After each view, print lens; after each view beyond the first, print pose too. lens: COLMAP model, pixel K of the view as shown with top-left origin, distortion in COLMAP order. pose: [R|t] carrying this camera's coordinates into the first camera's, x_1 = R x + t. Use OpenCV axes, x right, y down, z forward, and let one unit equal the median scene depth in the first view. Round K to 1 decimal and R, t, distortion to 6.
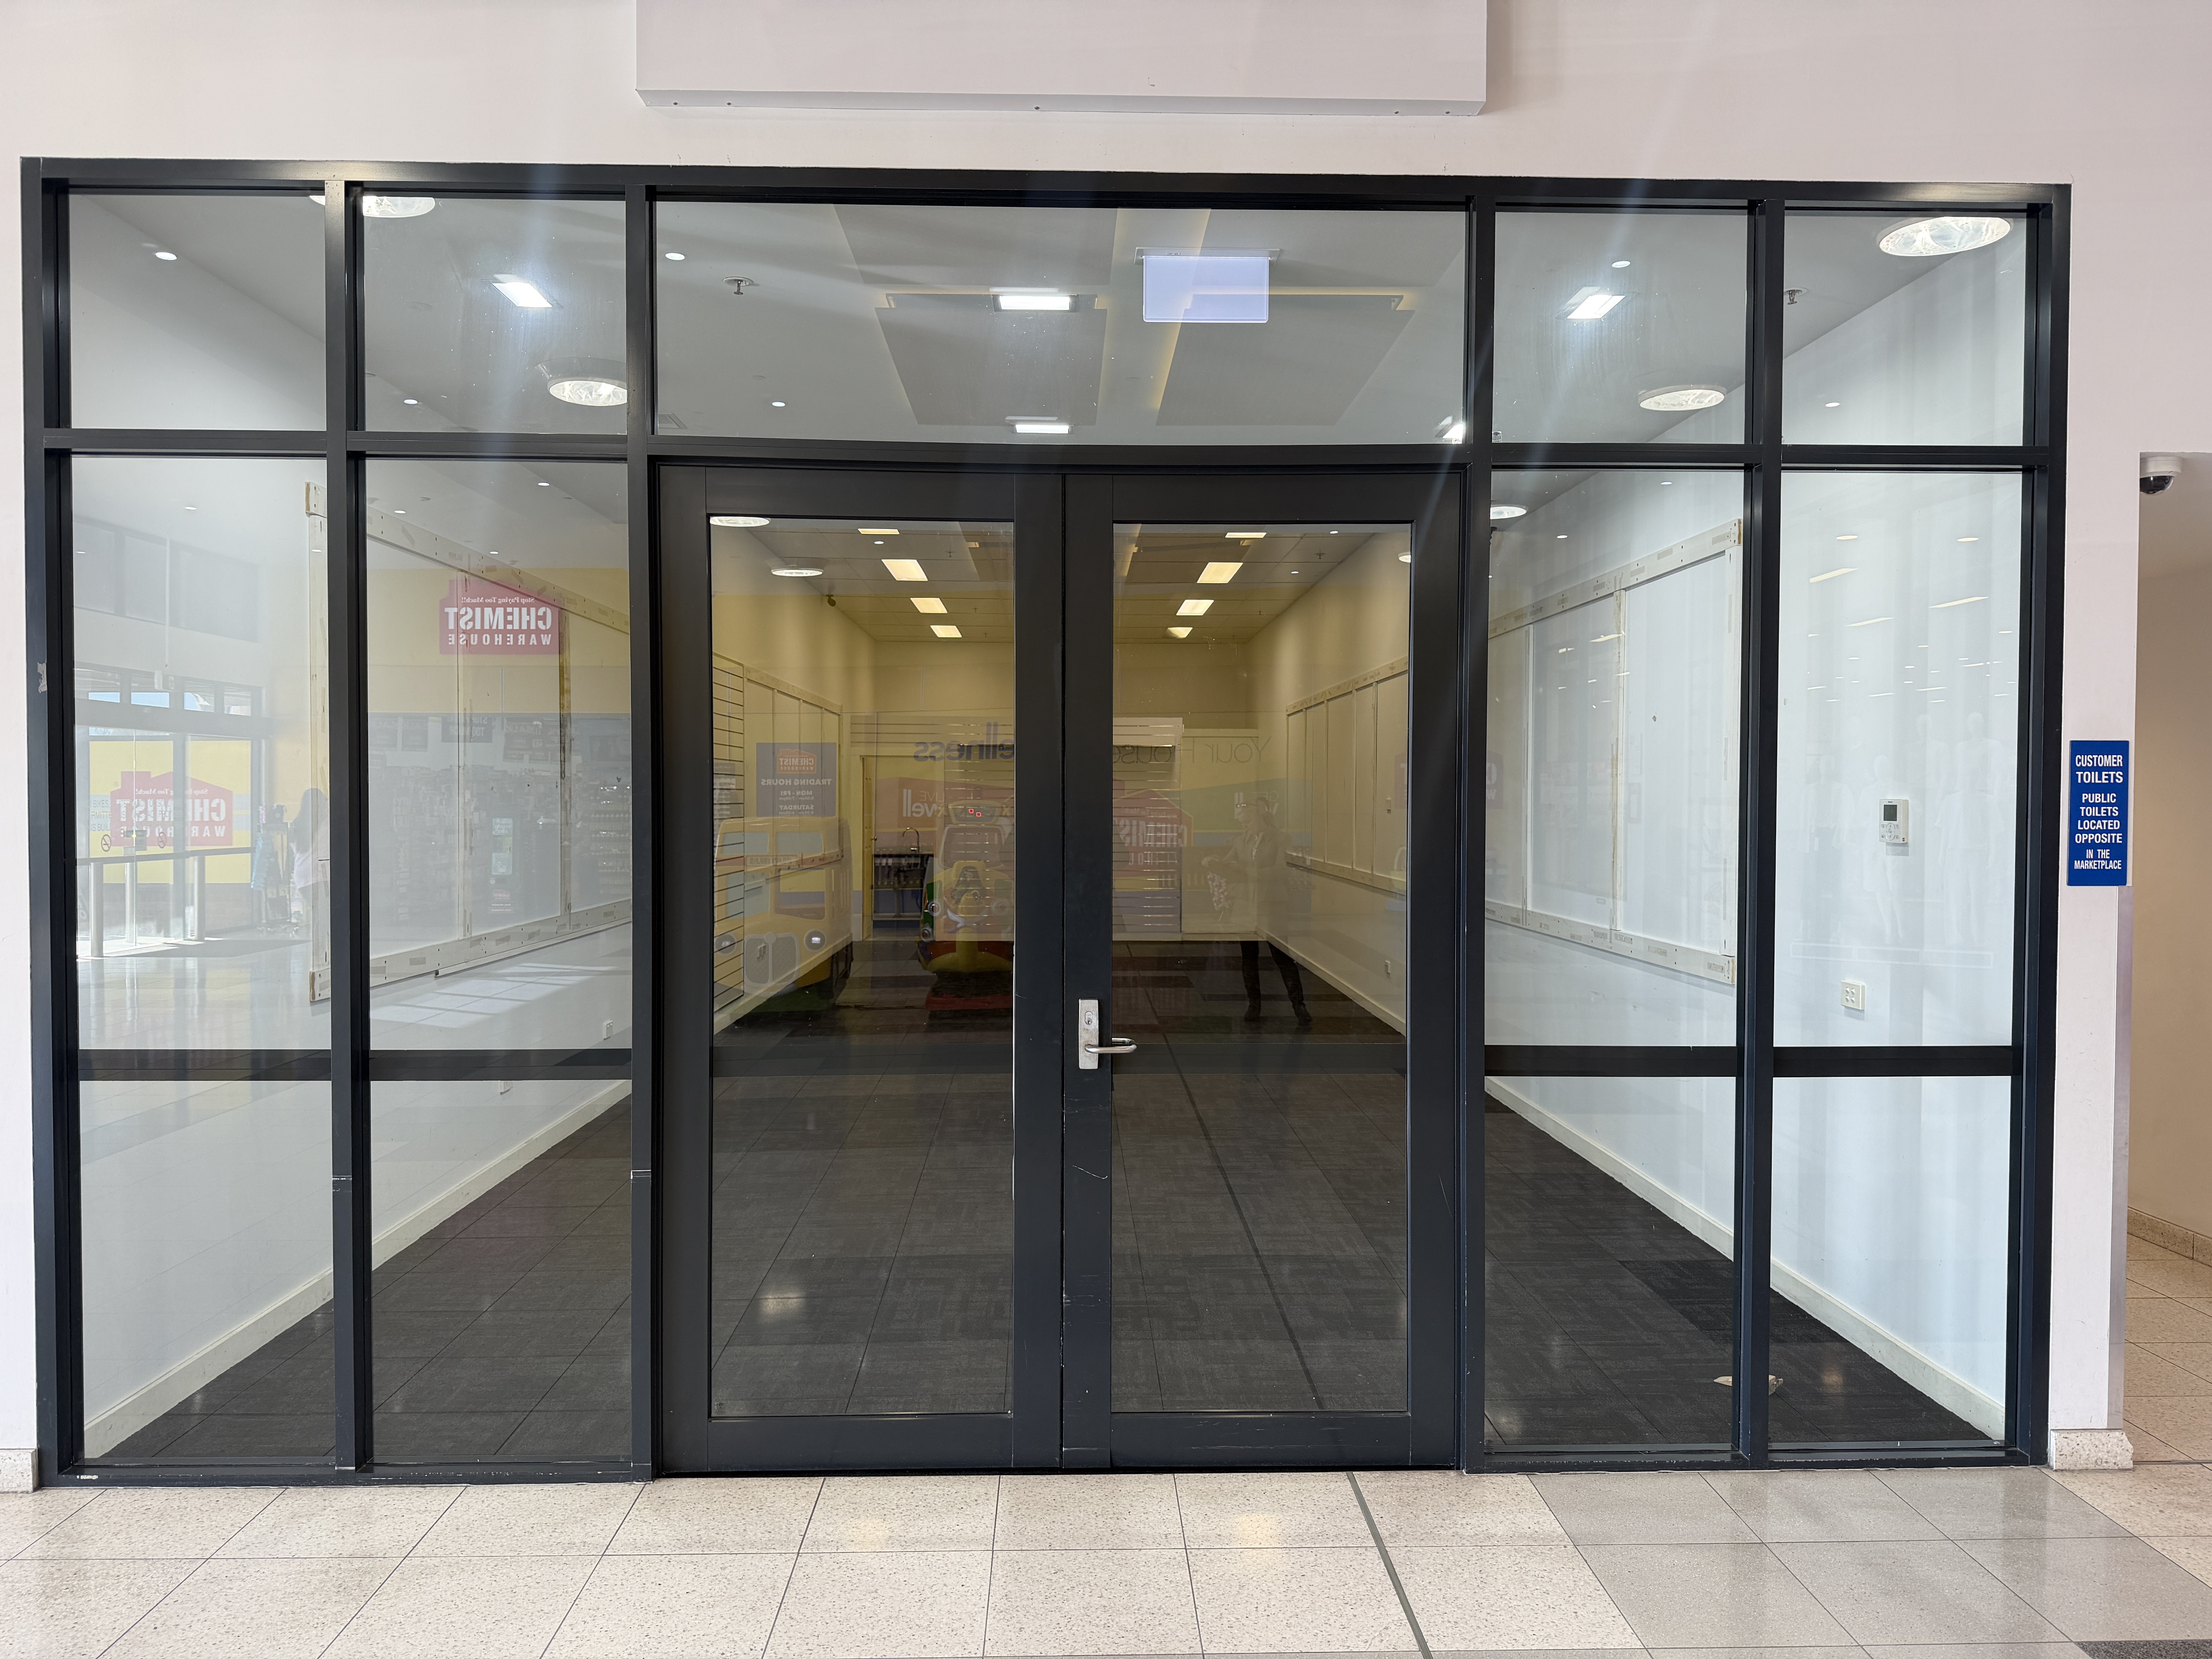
lens RADIAL K [[1560.4, 0, 1103.8], [0, 1560.4, 842.0], [0, 0, 1]] dist [0.089136, -0.128726]
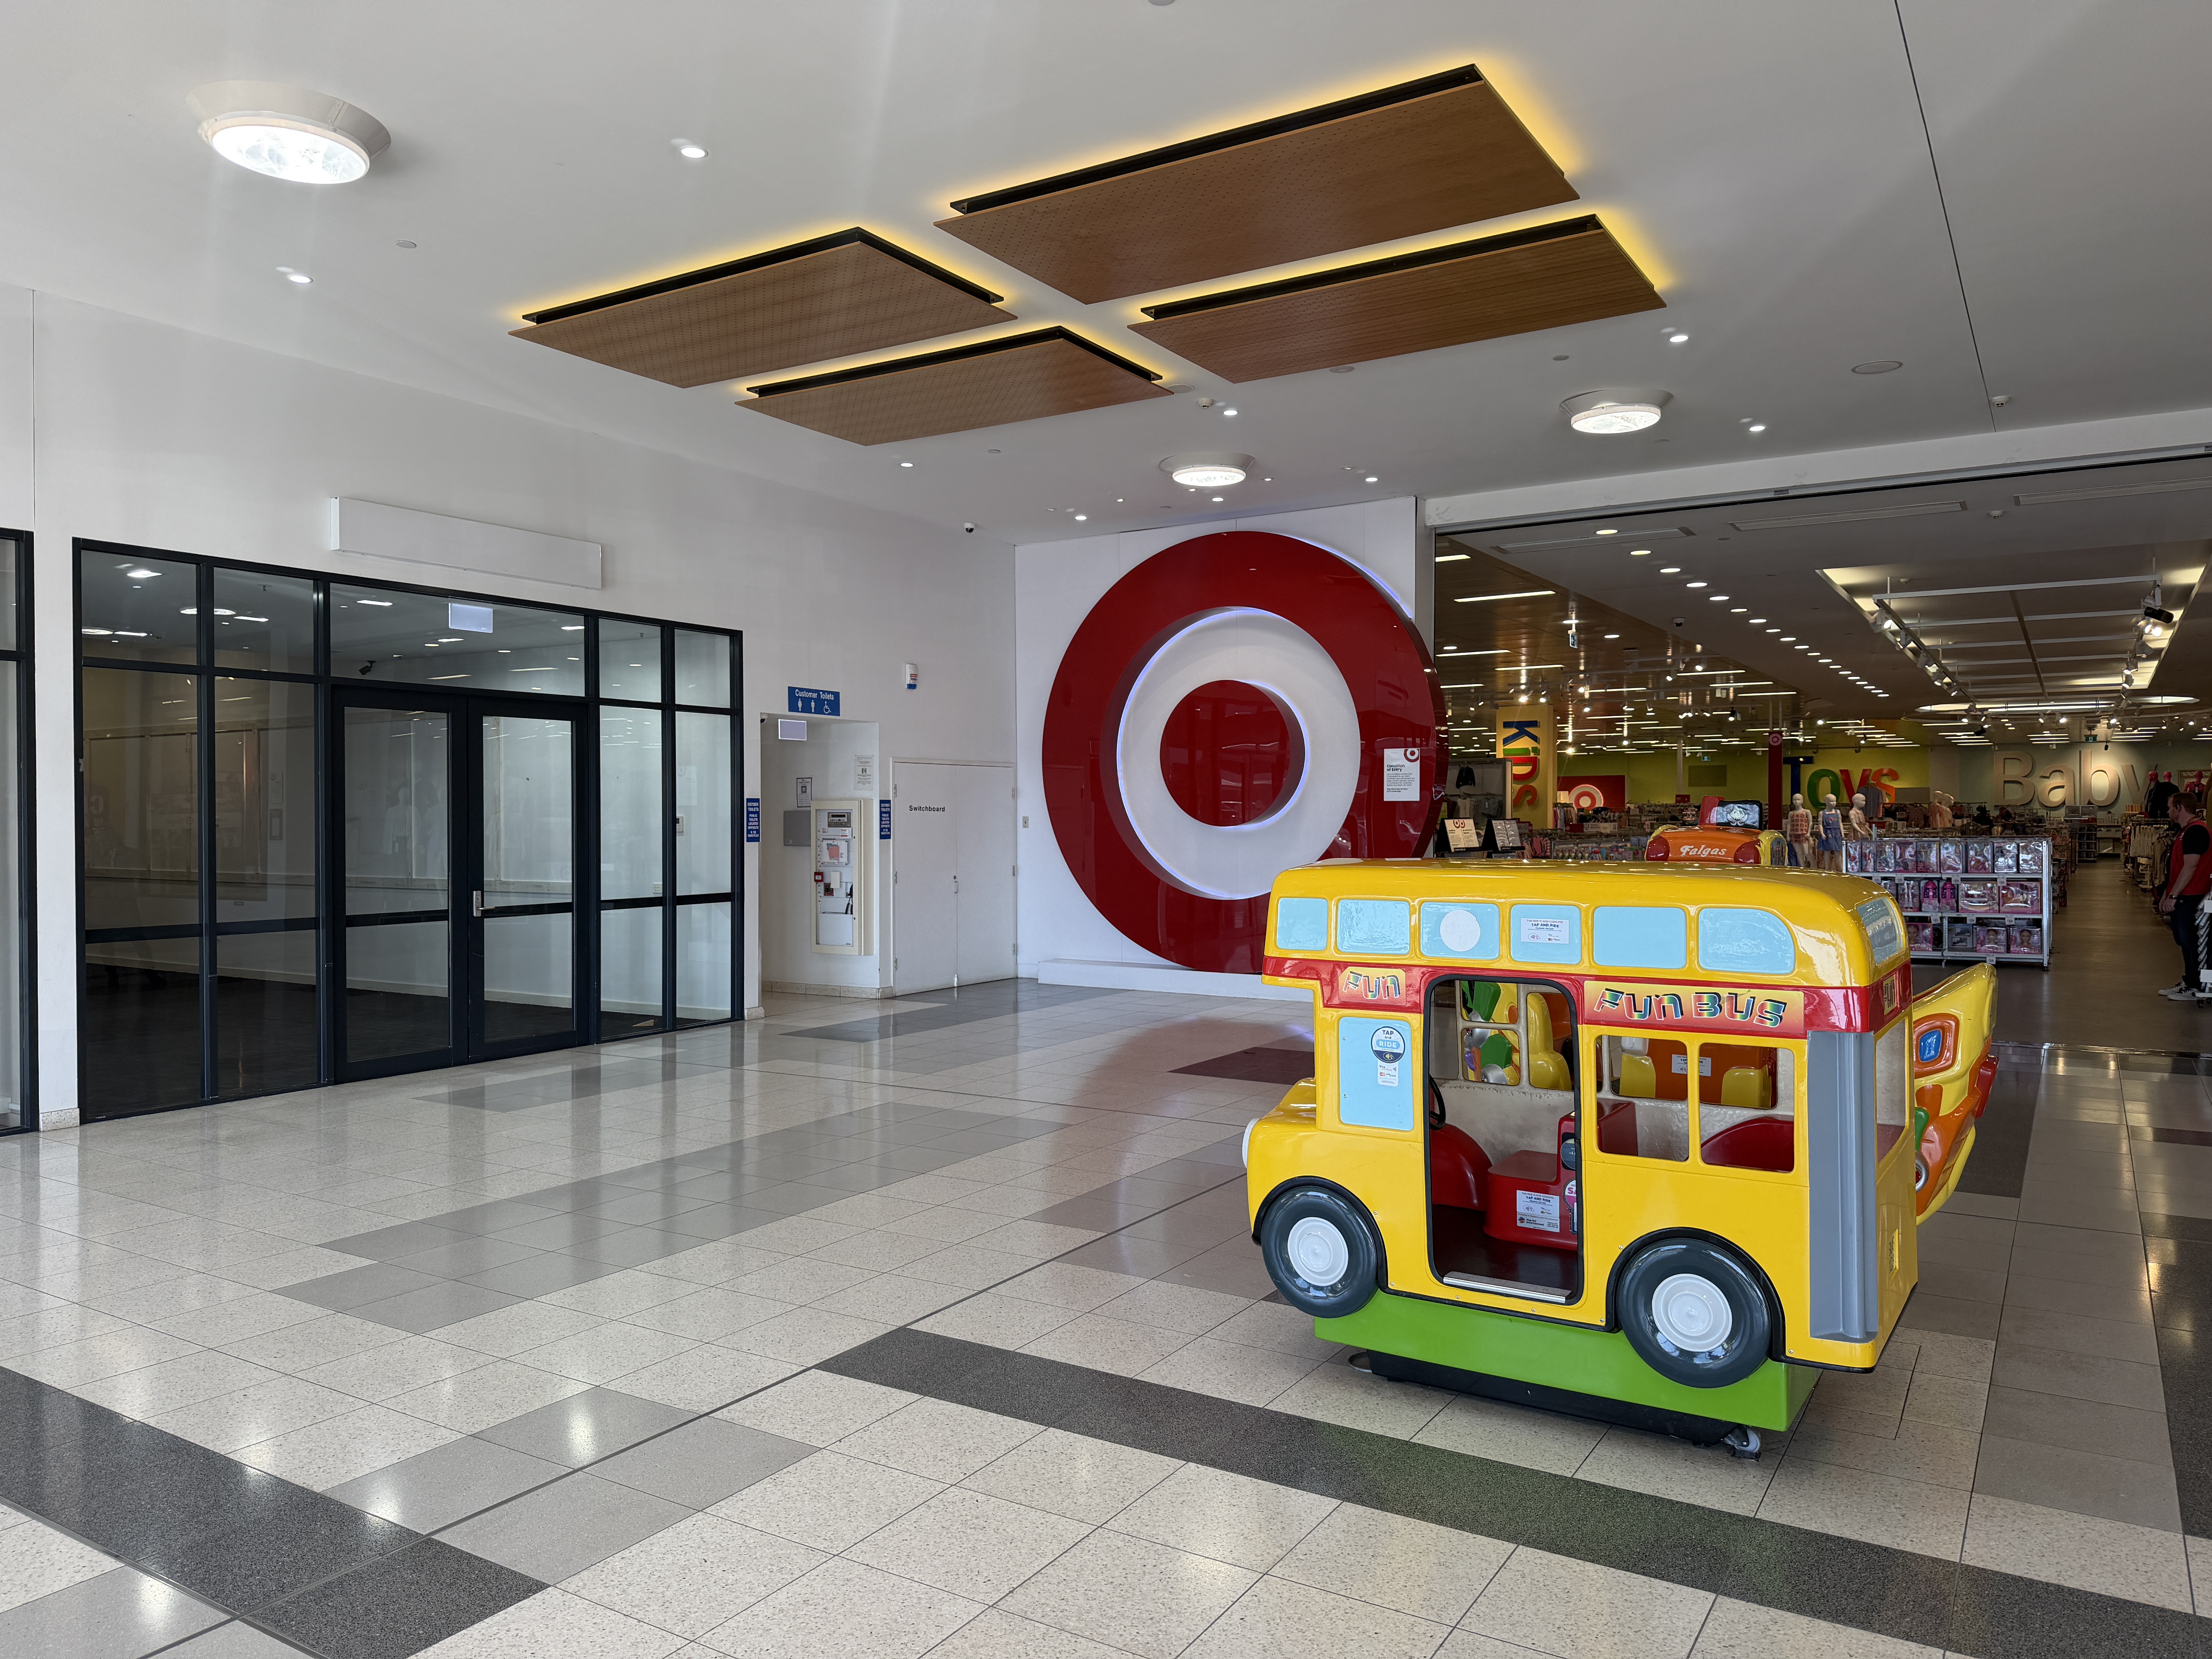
lens RADIAL K [[1560.4, 0, 1103.8], [0, 1560.4, 842.0], [0, 0, 1]] dist [0.089136, -0.128726]
pose [[0.552835, -0.016082, 0.833135, -1.698380], [0.024174, 0.999702, 0.003256, 0.034390], [-0.832940, 0.018340, 0.553060, -1.427529]]
